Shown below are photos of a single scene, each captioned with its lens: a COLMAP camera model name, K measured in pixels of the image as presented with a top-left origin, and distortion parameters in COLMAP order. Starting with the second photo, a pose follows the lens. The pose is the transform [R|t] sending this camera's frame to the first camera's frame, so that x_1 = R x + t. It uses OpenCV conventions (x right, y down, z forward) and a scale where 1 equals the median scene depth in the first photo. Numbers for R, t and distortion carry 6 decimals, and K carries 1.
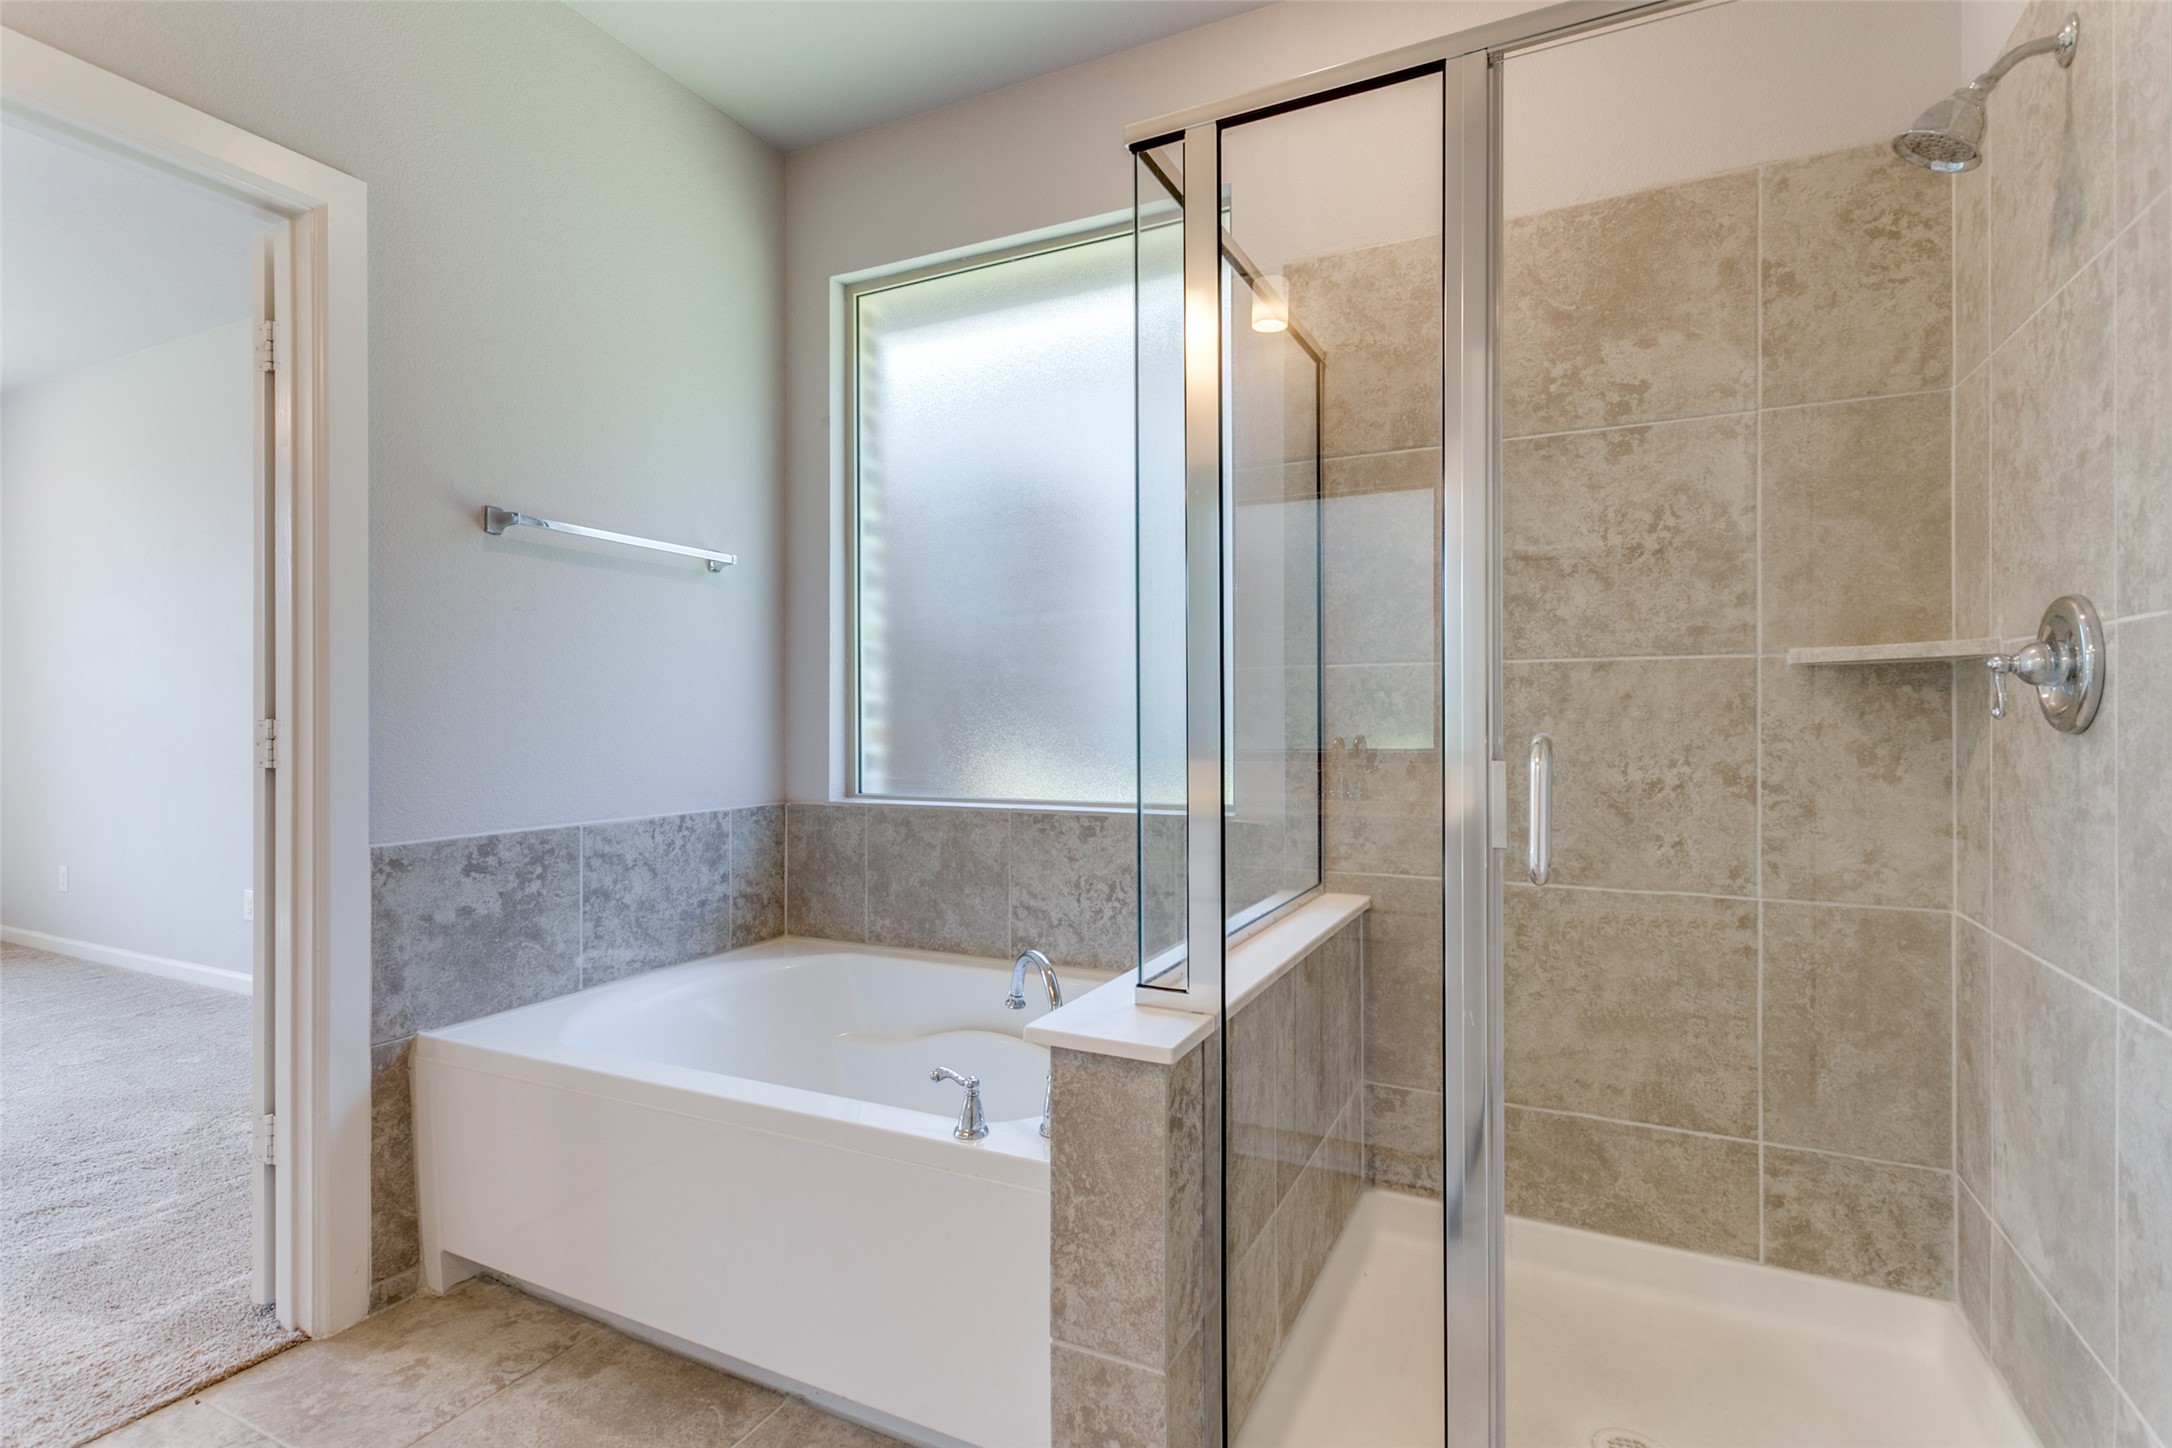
lens RADIAL K [[1030.9, 0, 1079.3], [0, 1030.9, 719.8], [0, 0, 1]] dist [0.002903, 0.007804]
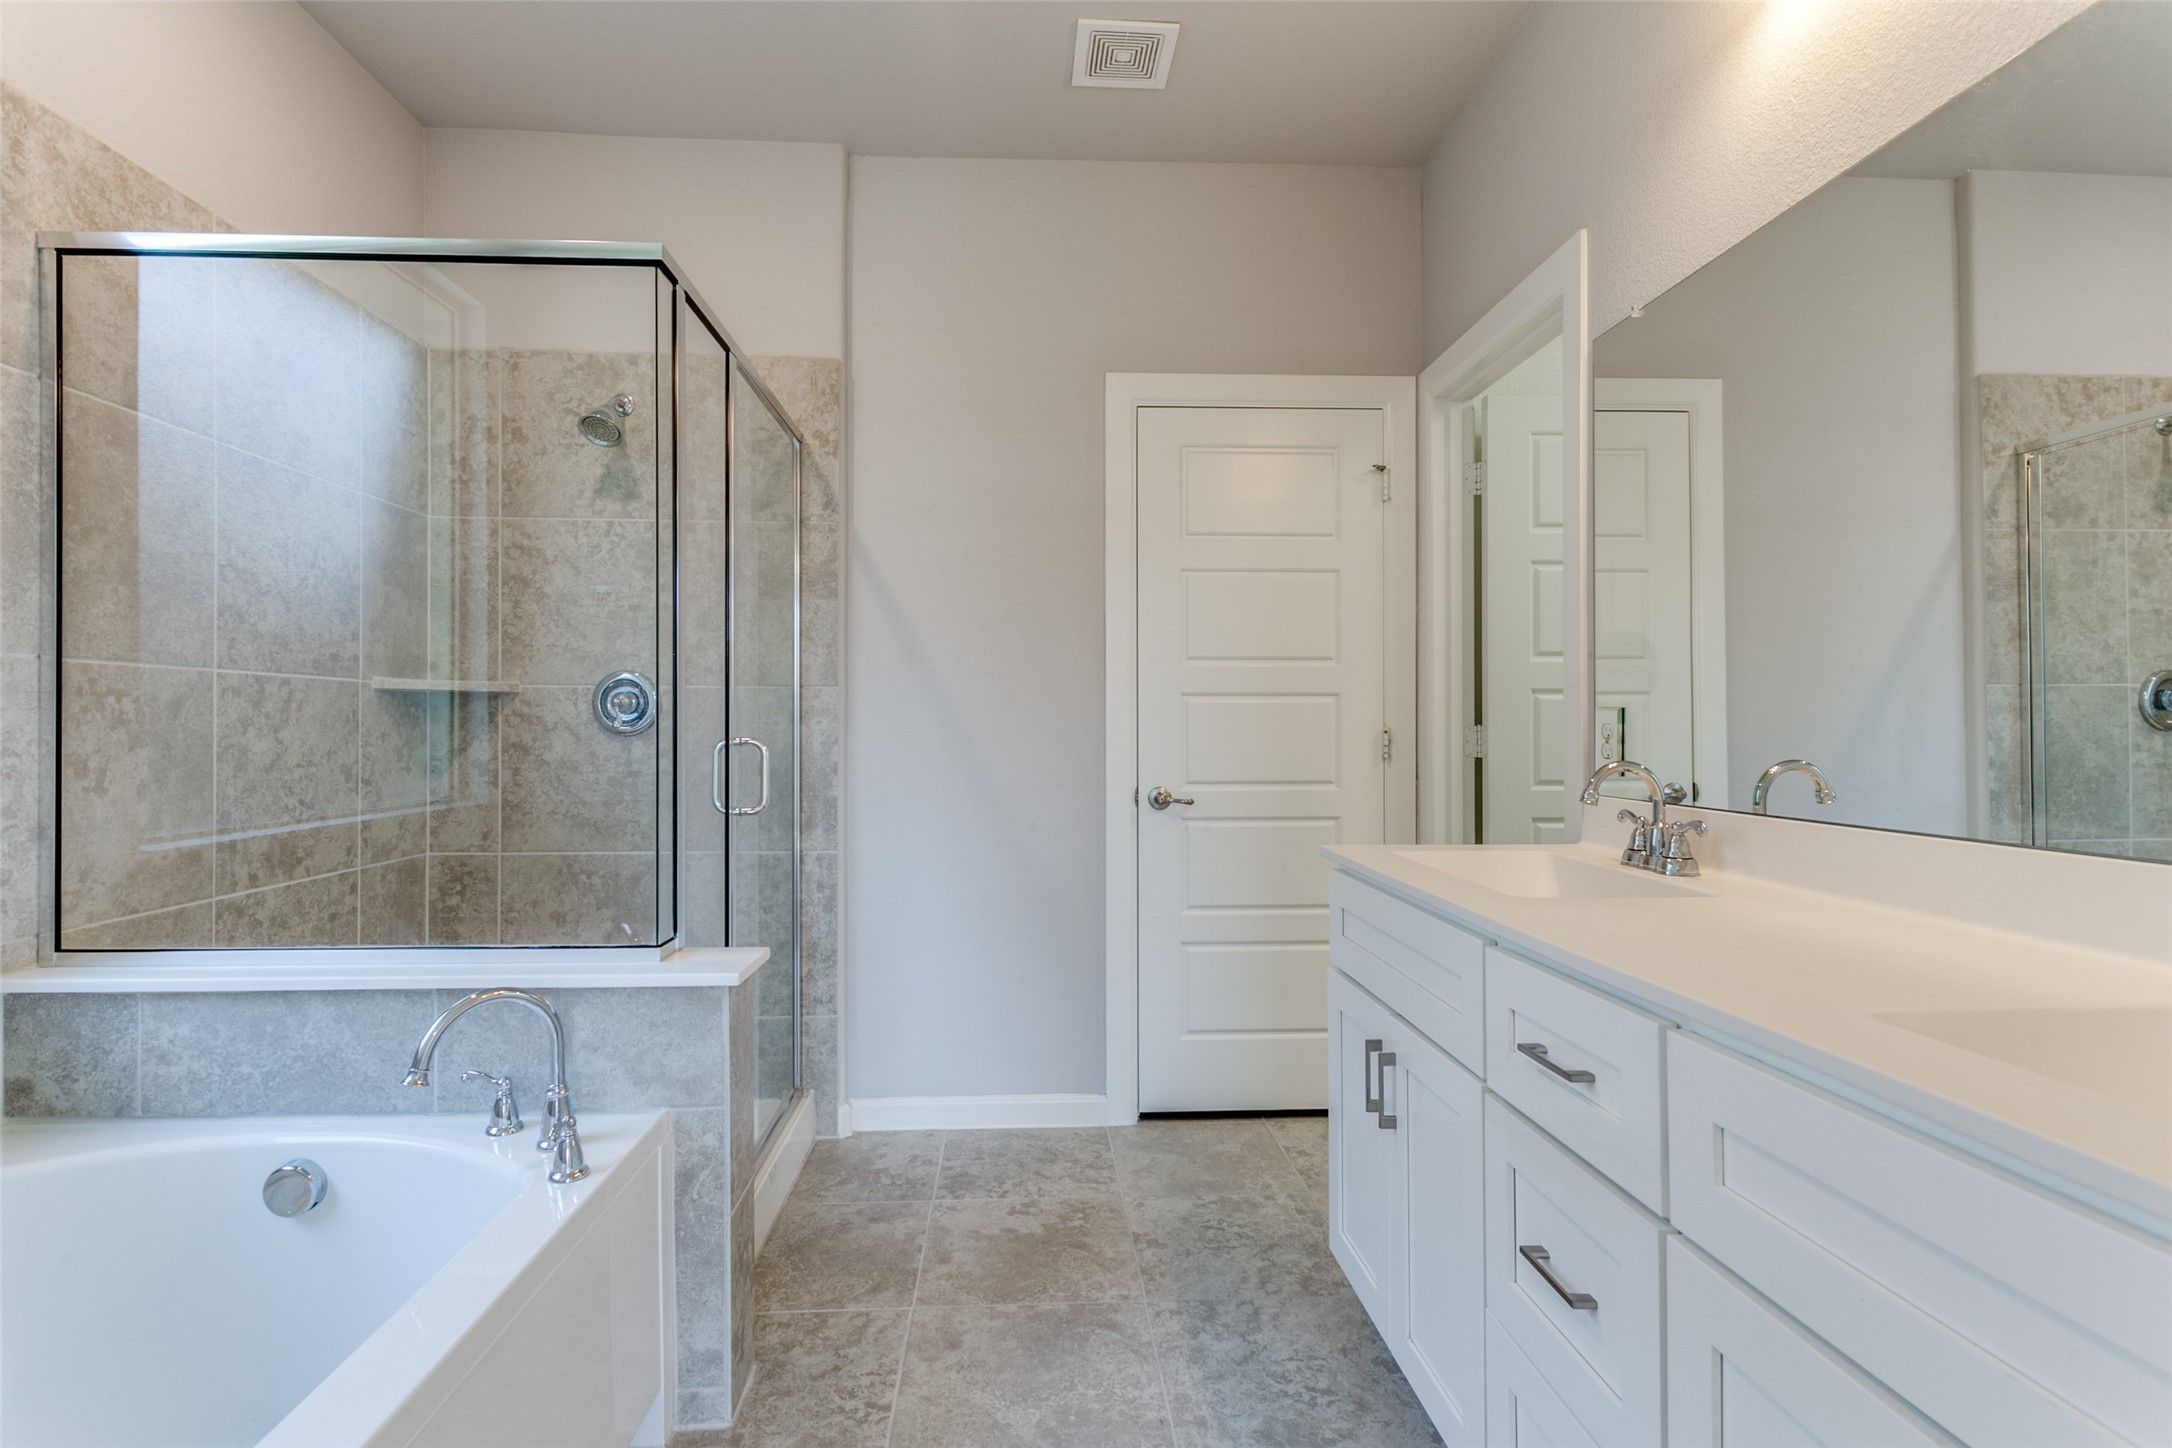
lens RADIAL K [[1030.9, 0, 1079.3], [0, 1030.9, 719.8], [0, 0, 1]] dist [0.002903, 0.007804]
pose [[-0.495329, 0.009008, 0.868659, -0.919873], [0.005273, 0.999959, -0.007363, 0.001571], [-0.868690, 0.000934, -0.495356, 0.856255]]
